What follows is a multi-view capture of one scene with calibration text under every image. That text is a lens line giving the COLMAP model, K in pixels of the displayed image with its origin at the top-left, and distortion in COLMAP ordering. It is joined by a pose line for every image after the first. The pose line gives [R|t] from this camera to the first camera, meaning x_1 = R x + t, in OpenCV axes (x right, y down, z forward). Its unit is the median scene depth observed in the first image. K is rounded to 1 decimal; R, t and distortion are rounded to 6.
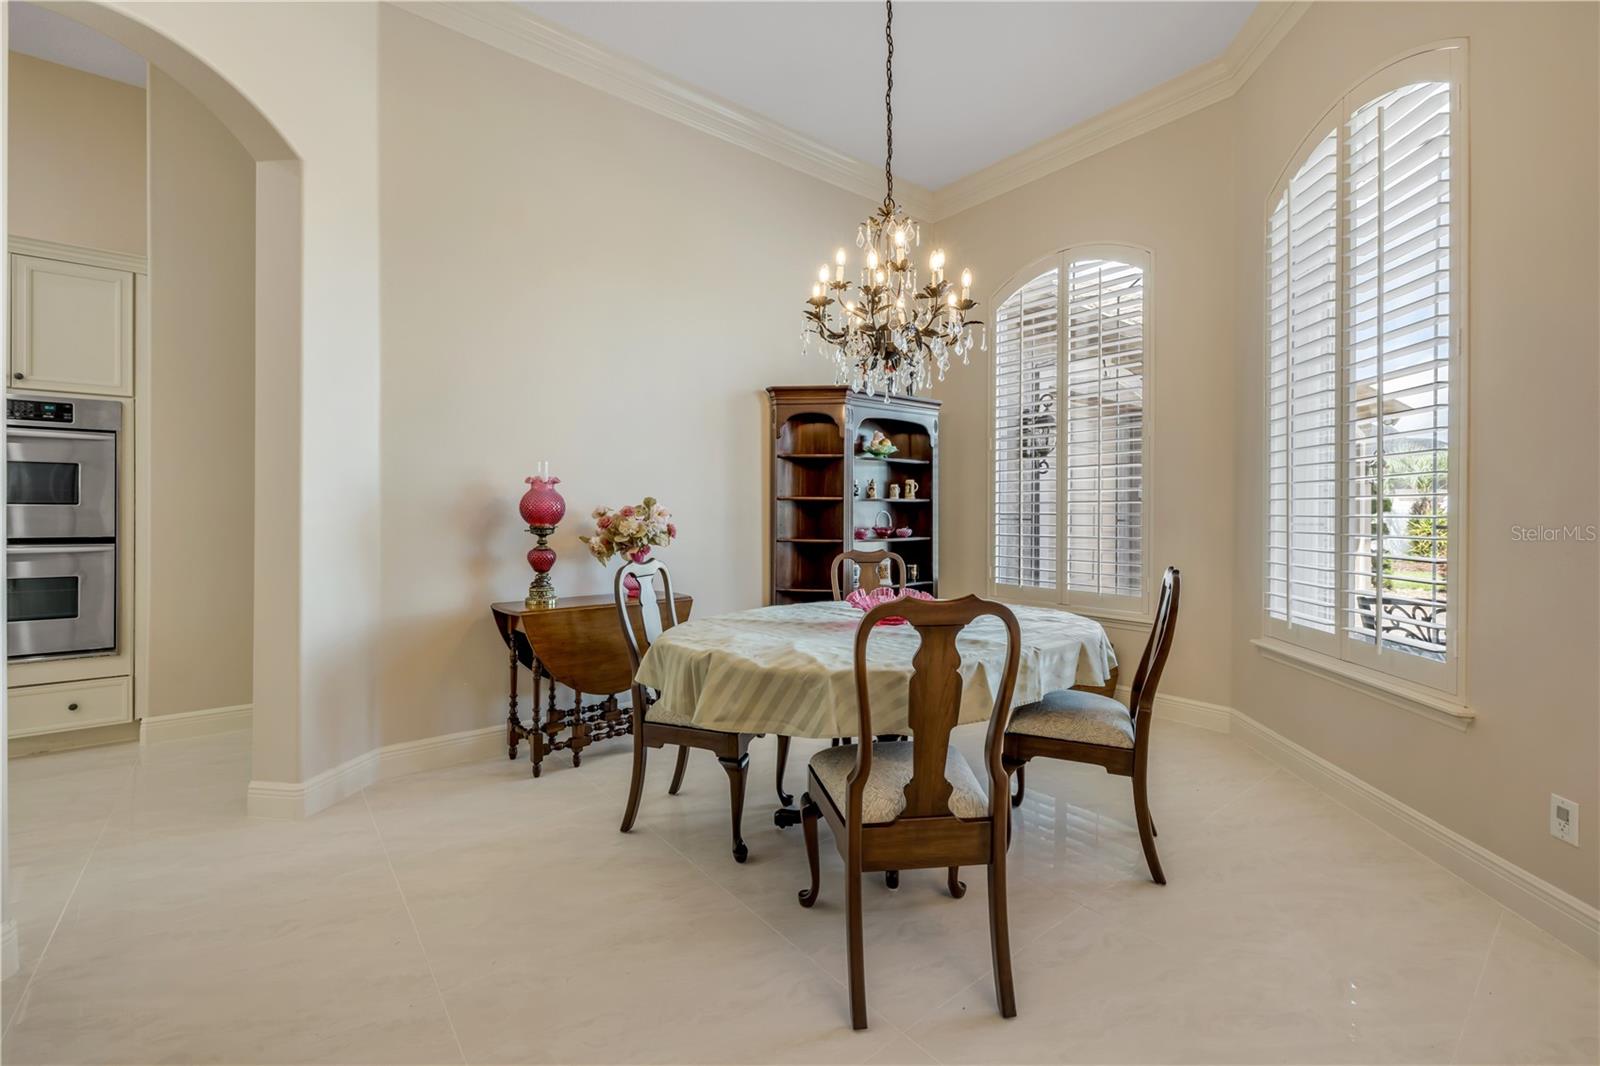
lens RADIAL K [[671.5, 0, 796.2], [0, 671.5, 517.0], [0, 0, 1]] dist [-0.001446, -0.000268]
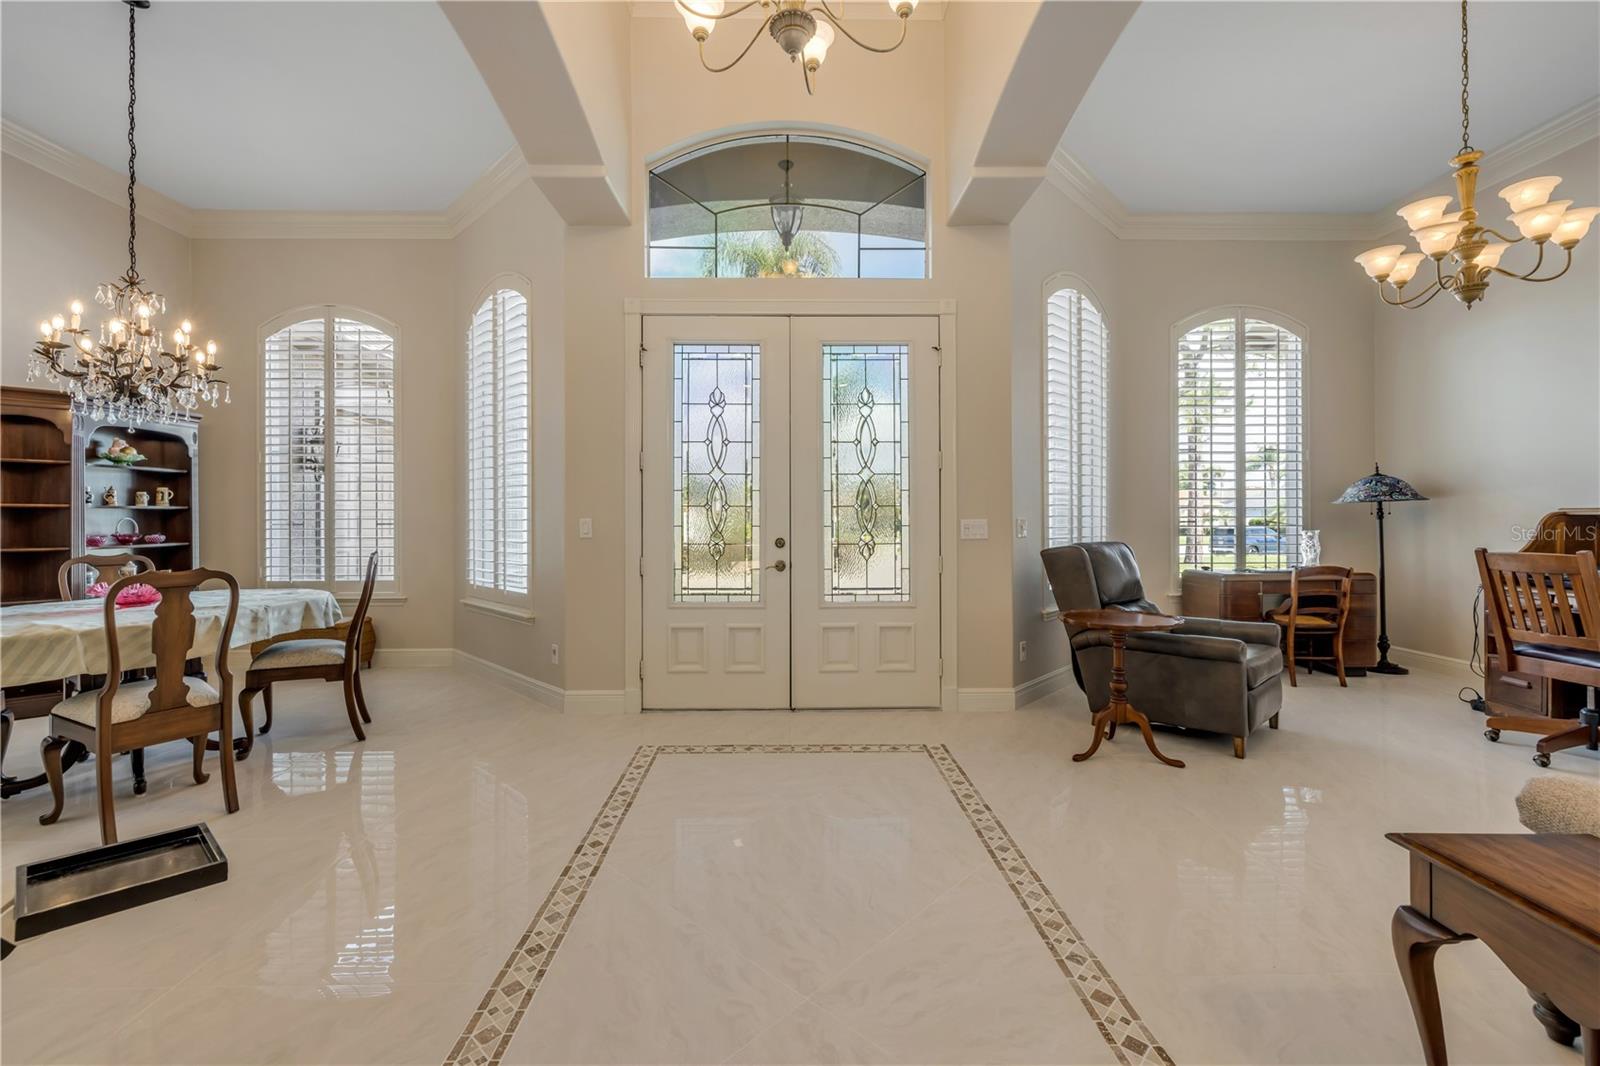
lens RADIAL K [[671.5, 0, 796.2], [0, 671.5, 517.0], [0, 0, 1]] dist [-0.001446, -0.000268]
pose [[0.609251, -0.004961, 0.792962, -0.072731], [0.010468, 0.999944, -0.001787, 0.002676], [-0.792908, 0.009390, 0.609269, -0.532925]]
